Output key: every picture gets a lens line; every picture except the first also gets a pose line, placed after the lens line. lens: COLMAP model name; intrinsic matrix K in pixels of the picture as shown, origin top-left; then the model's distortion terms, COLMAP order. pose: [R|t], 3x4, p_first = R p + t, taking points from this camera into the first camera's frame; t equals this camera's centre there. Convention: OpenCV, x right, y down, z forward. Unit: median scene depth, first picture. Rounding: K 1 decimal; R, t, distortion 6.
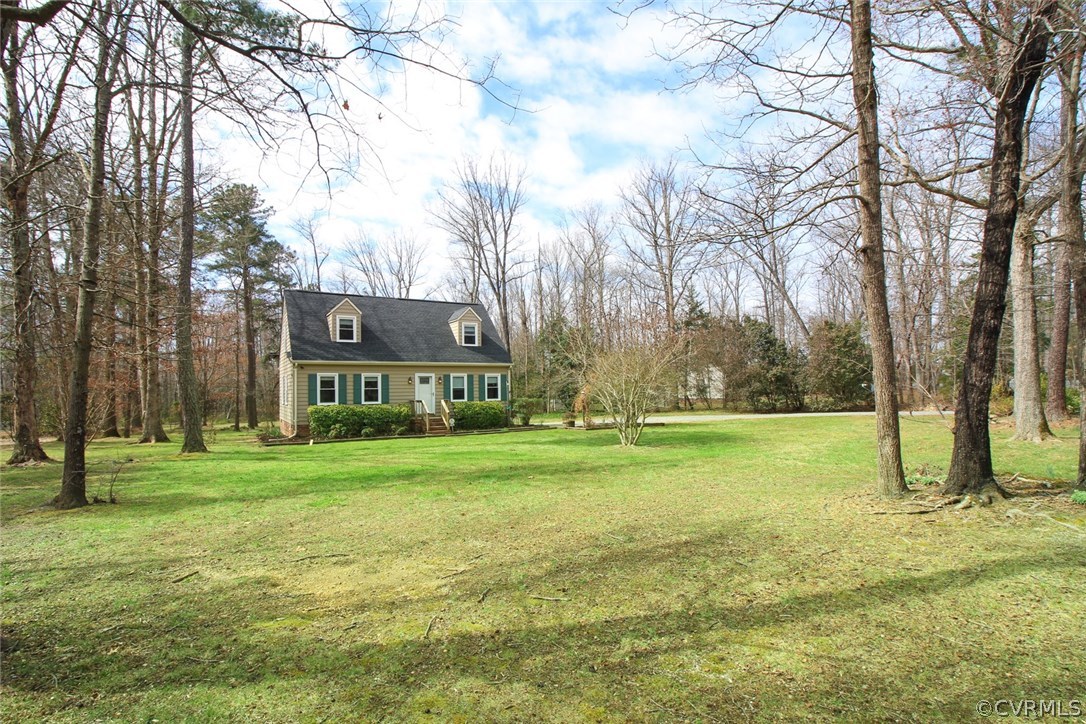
lens RADIAL K [[520.6, 0, 540.5], [0, 520.6, 354.2], [0, 0, 1]] dist [0.001771, -0.014829]
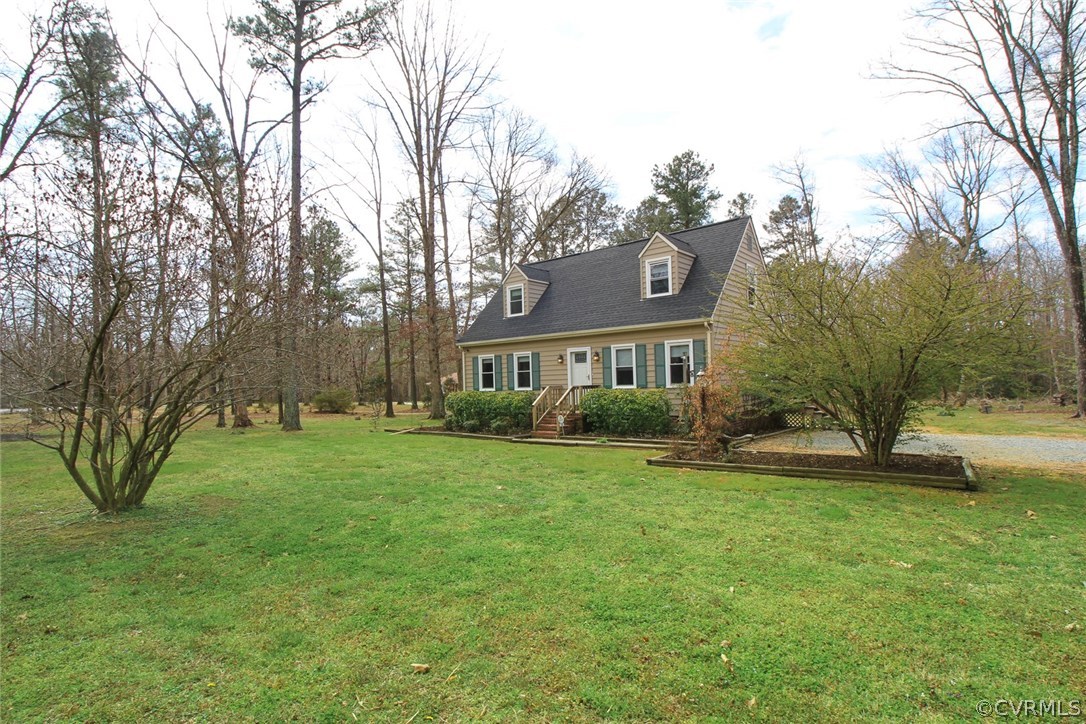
lens RADIAL K [[520.6, 0, 540.5], [0, 520.6, 354.2], [0, 0, 1]] dist [0.001771, -0.014829]
pose [[0.339502, -0.044066, -0.939573, 0.408778], [0.091598, 0.995703, -0.013600, 0.049810], [0.936135, -0.081445, 0.342079, 0.703908]]
